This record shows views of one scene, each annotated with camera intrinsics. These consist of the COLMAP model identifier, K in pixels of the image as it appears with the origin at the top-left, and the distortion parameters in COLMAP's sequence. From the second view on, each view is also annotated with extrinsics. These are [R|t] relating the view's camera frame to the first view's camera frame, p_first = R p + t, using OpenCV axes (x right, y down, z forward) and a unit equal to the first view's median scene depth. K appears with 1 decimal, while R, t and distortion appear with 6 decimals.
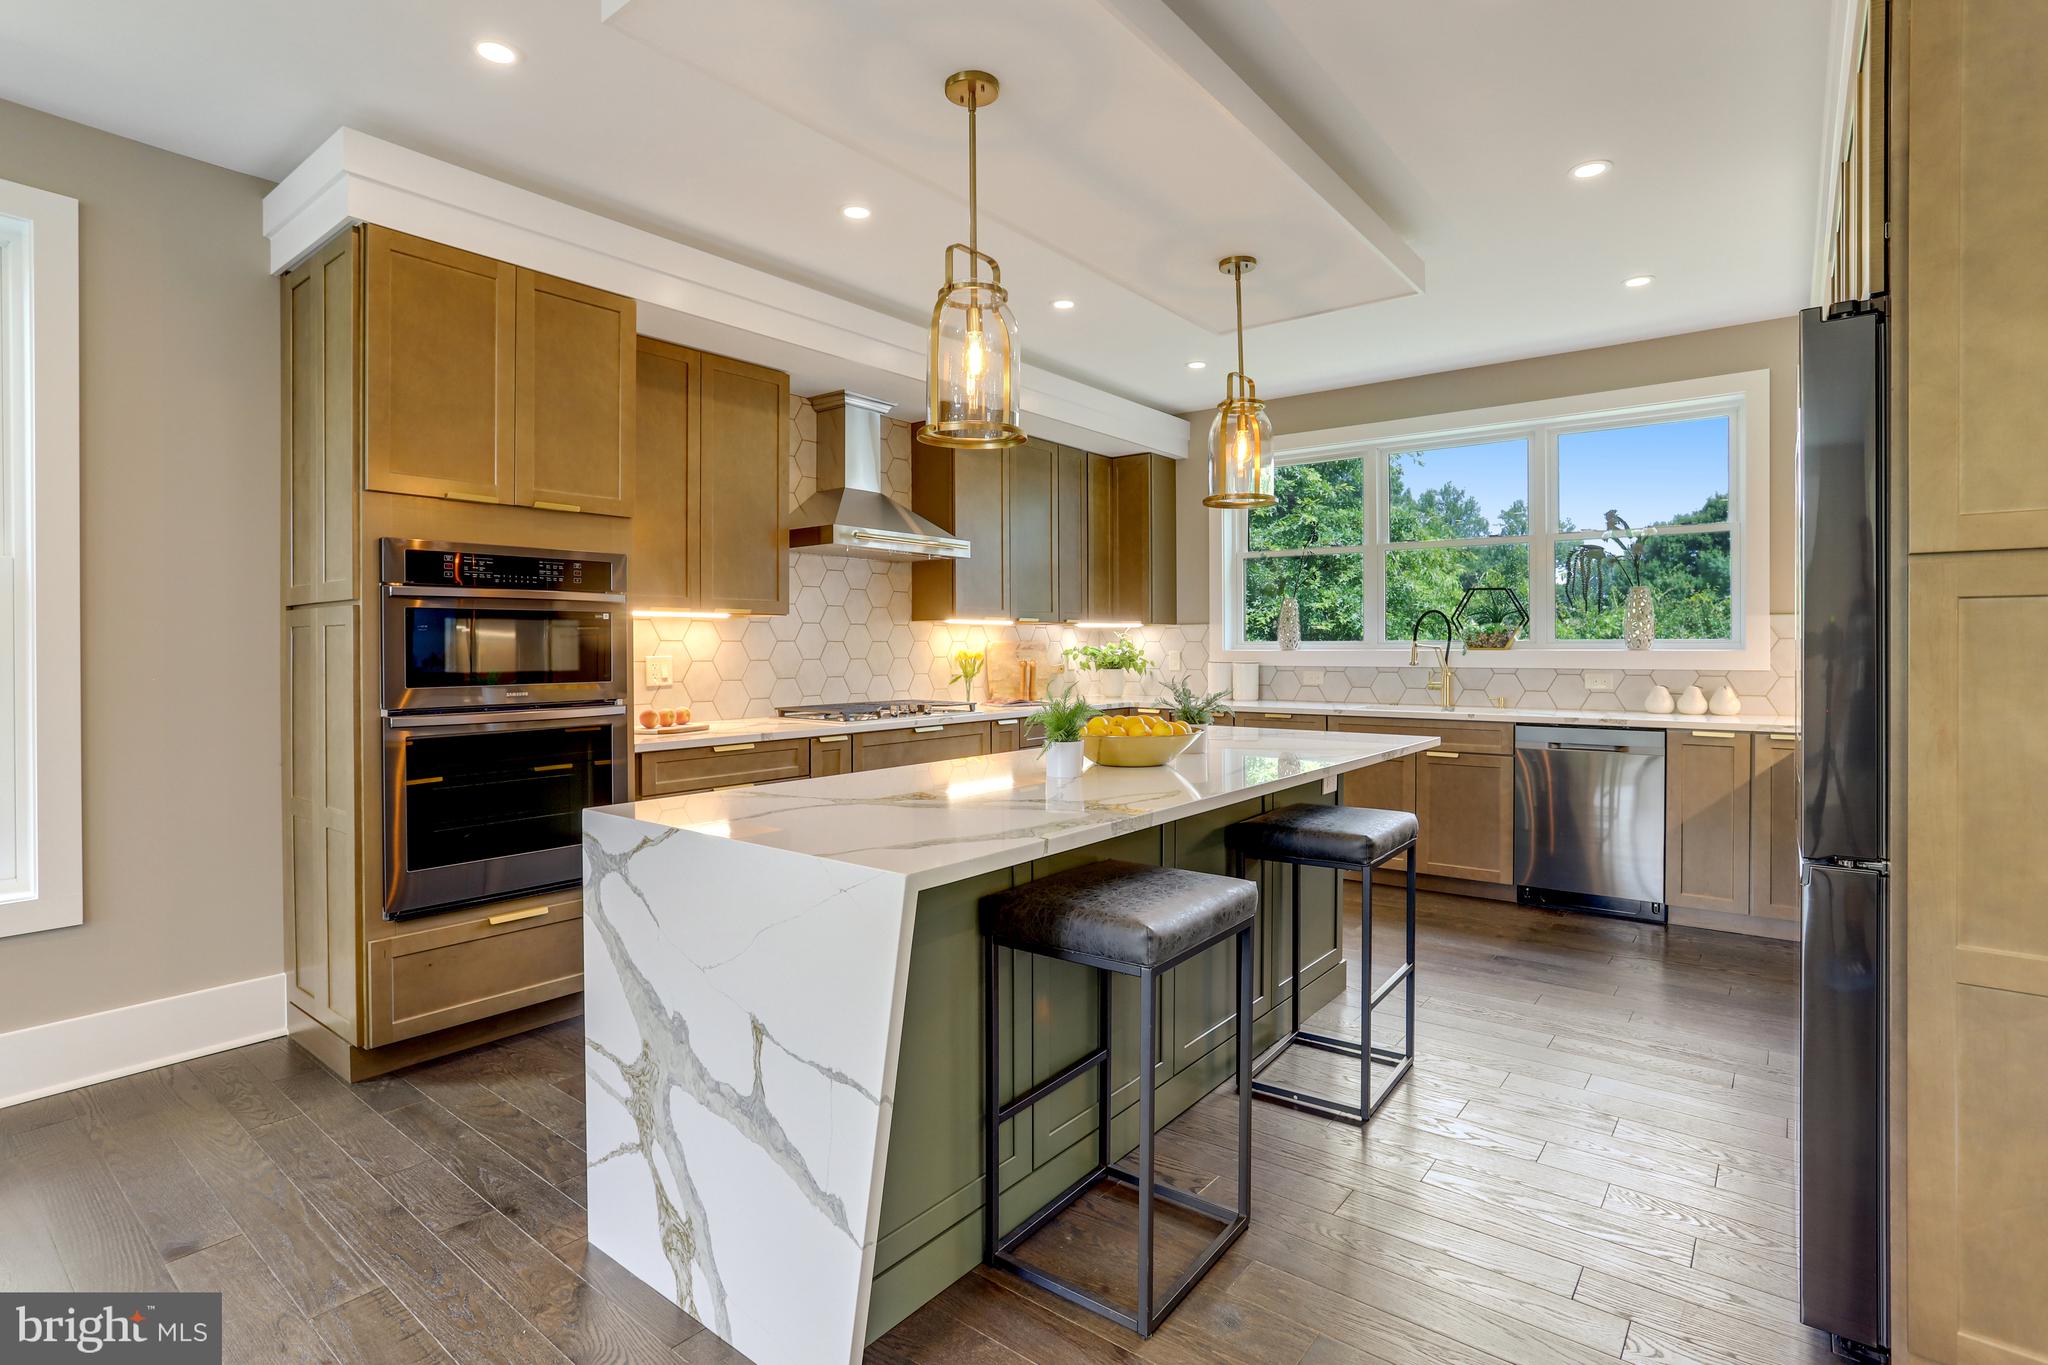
lens RADIAL K [[1010.2, 0, 957.8], [0, 1010.2, 645.9], [0, 0, 1]] dist [-0.034998, 0.011808]
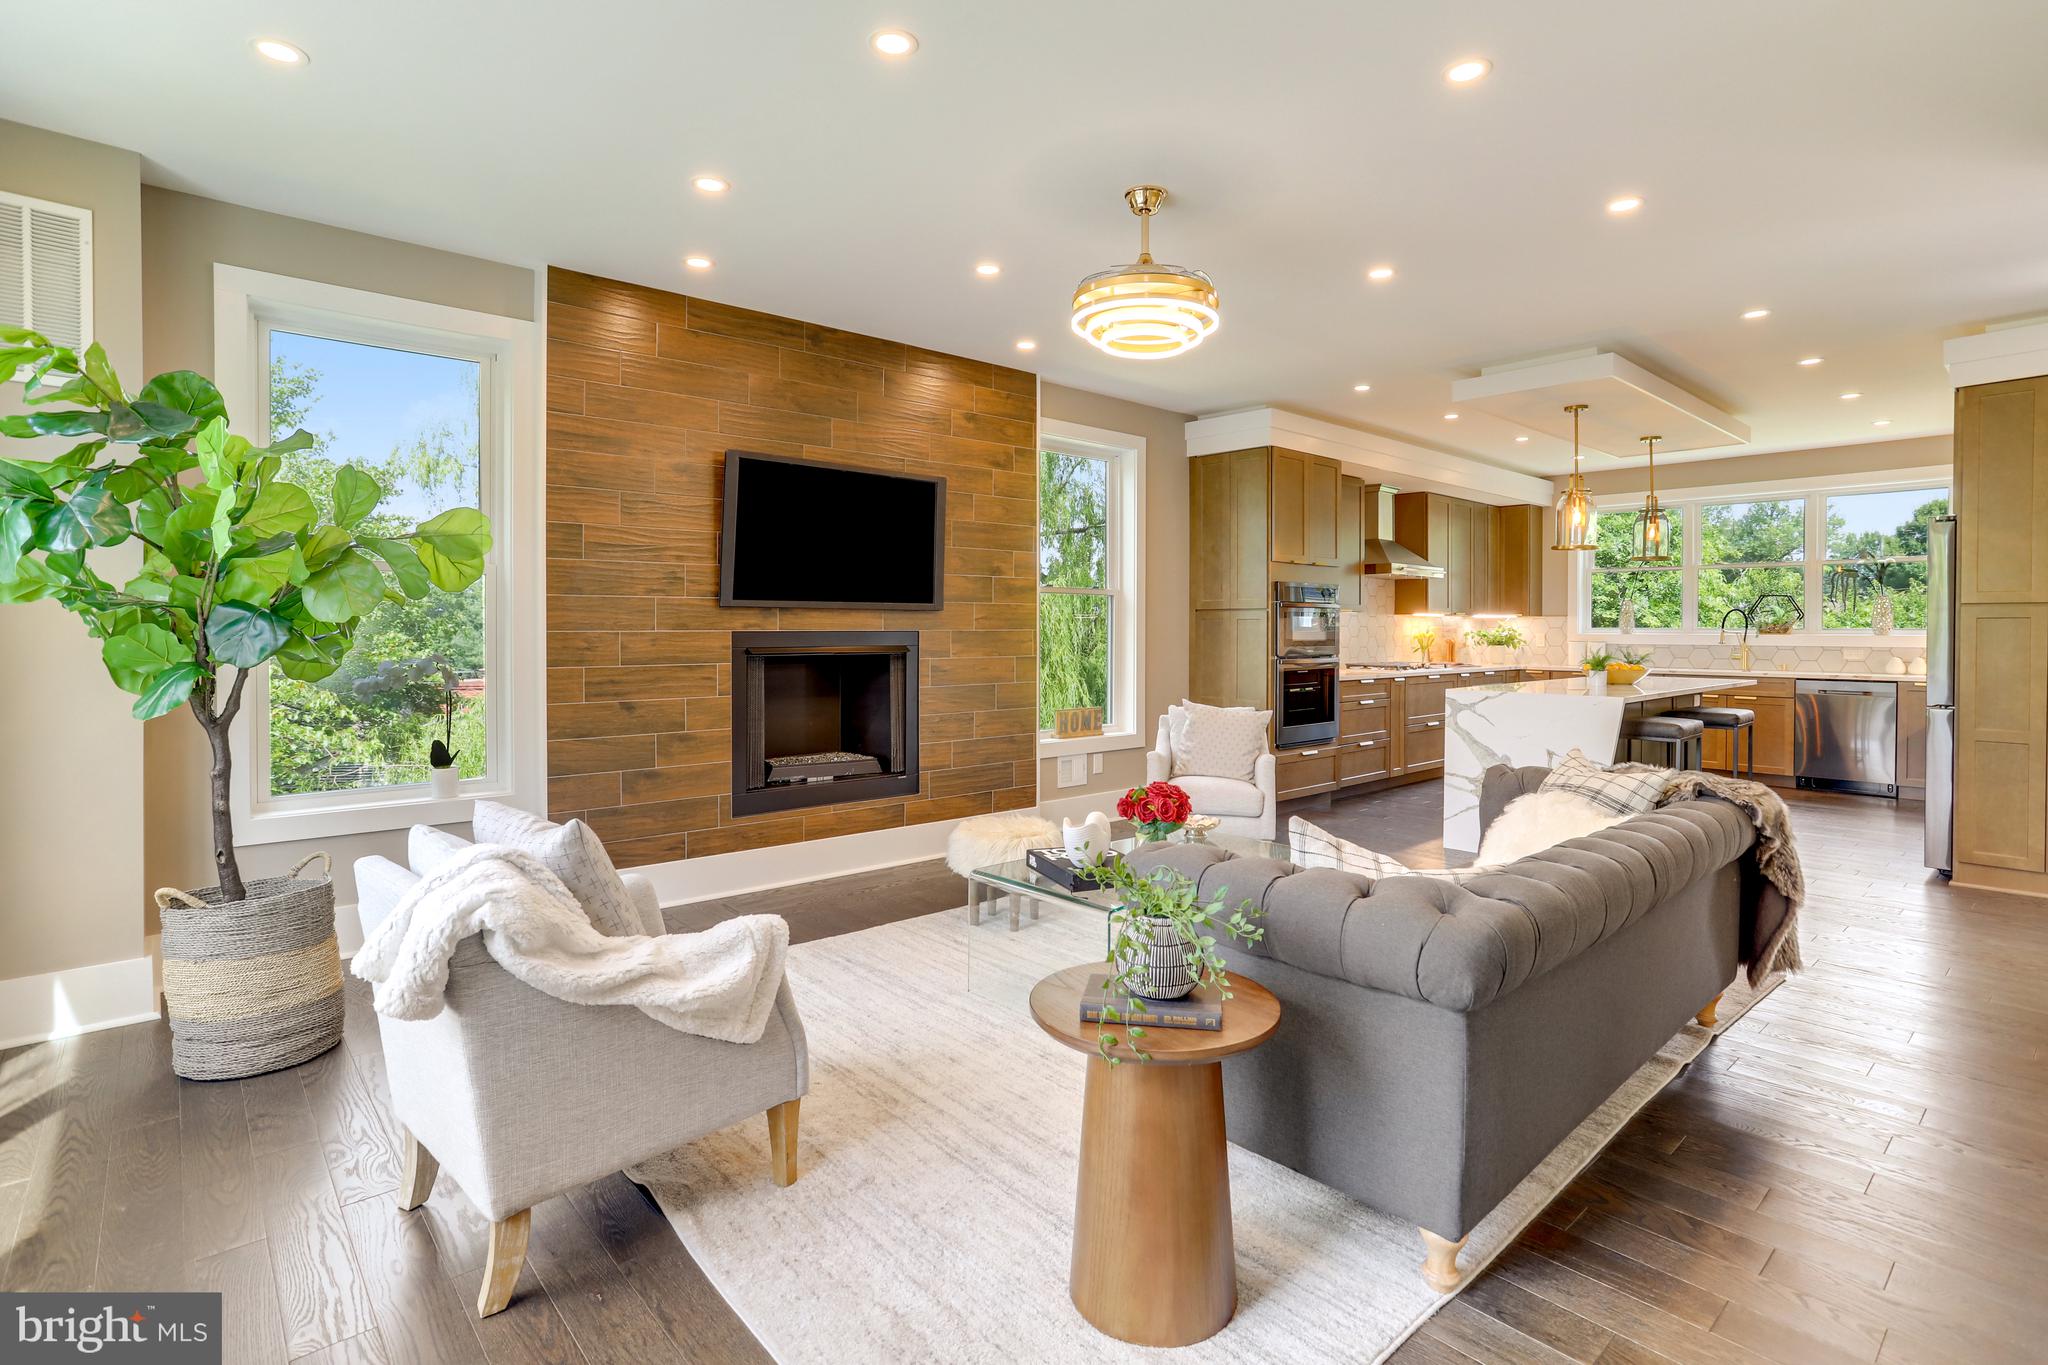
lens RADIAL K [[1010.2, 0, 979.9], [0, 1010.2, 638.5], [0, 0, 1]] dist [-0.034998, 0.011808]
pose [[0.988320, 0.006600, -0.152251, -0.494209], [-0.005267, 0.999944, 0.009158, 0.003379], [0.152303, -0.008250, 0.988299, -0.772907]]
